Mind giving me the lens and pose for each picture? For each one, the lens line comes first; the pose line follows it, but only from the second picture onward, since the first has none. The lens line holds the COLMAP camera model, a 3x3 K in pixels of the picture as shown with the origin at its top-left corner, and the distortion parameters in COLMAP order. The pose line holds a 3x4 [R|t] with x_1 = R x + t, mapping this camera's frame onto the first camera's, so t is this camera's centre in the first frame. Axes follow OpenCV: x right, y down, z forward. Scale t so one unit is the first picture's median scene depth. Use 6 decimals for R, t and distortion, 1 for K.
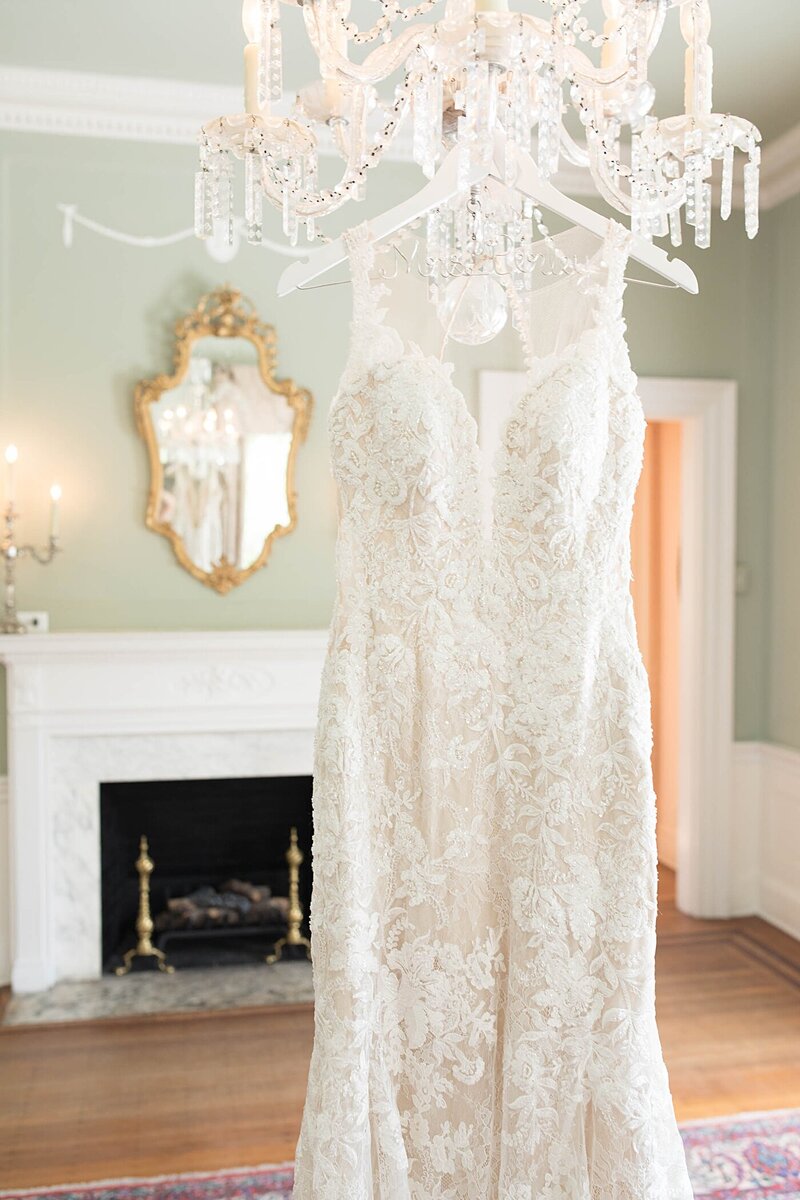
lens RADIAL K [[1150.7, 0, 400.0], [0, 1150.7, 600.0], [0, 0, 1]] dist [-0.068192, 0.106727]
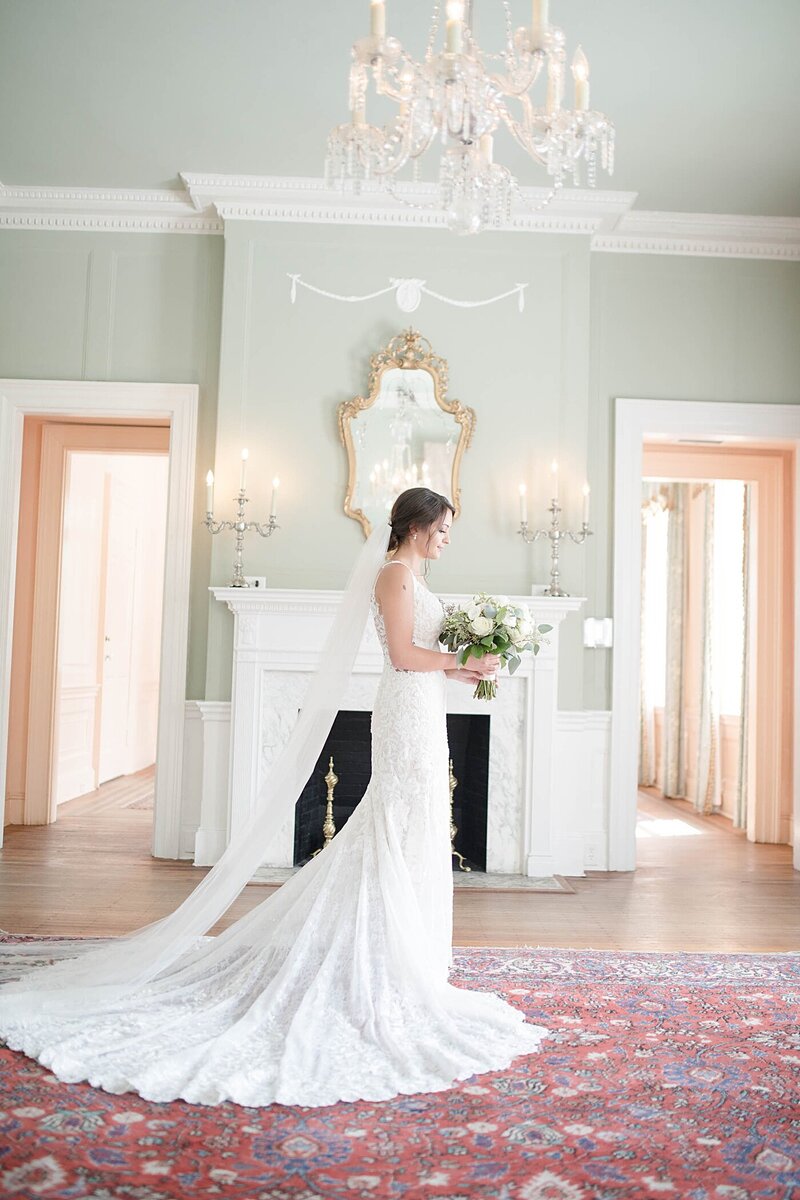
lens RADIAL K [[1146.0, 0, 400.0], [0, 1146.0, 600.0], [0, 0, 1]] dist [-0.067111, 0.105970]
pose [[0.980390, 0.014163, -0.196560, 0.097070], [-0.034828, 0.994166, -0.102082, 0.164442], [0.193967, 0.106926, 0.975163, -0.236555]]
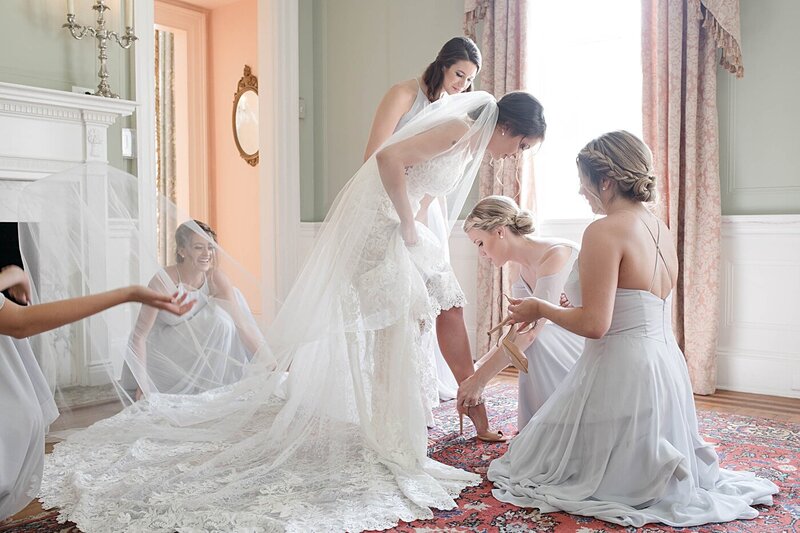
lens RADIAL K [[764.0, 0, 400.0], [0, 764.0, 266.5], [0, 0, 1]] dist [-0.067111, 0.105970]
pose [[0.777724, -0.031811, 0.627800, -0.256003], [0.030384, 0.999454, 0.013003, 0.204154], [-0.627871, 0.008962, 0.778266, 0.206902]]
